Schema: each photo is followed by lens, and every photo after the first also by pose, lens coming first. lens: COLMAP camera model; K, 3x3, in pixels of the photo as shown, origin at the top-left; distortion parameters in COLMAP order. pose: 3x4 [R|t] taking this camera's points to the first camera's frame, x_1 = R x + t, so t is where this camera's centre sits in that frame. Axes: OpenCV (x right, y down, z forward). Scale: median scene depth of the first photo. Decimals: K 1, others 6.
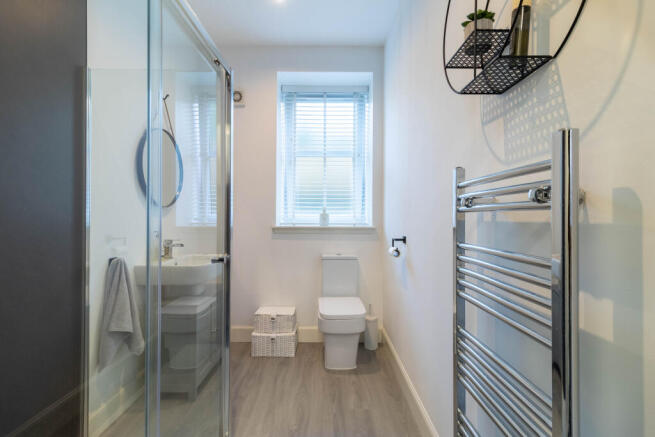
lens RADIAL K [[298.7, 0, 328.3], [0, 298.7, 215.5], [0, 0, 1]] dist [0.002079, -0.000397]
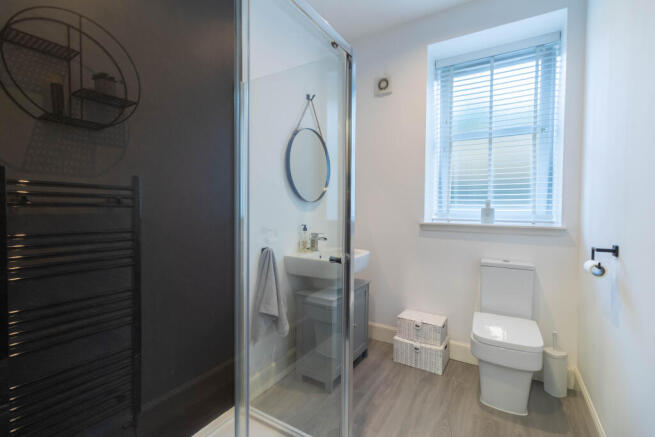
lens RADIAL K [[298.7, 0, 328.3], [0, 298.7, 215.5], [0, 0, 1]] dist [0.002079, -0.000397]
pose [[0.852908, 0.016141, -0.521811, 0.049185], [-0.003498, 0.999676, 0.025206, -0.006870], [0.522049, -0.019673, 0.852689, 0.104522]]
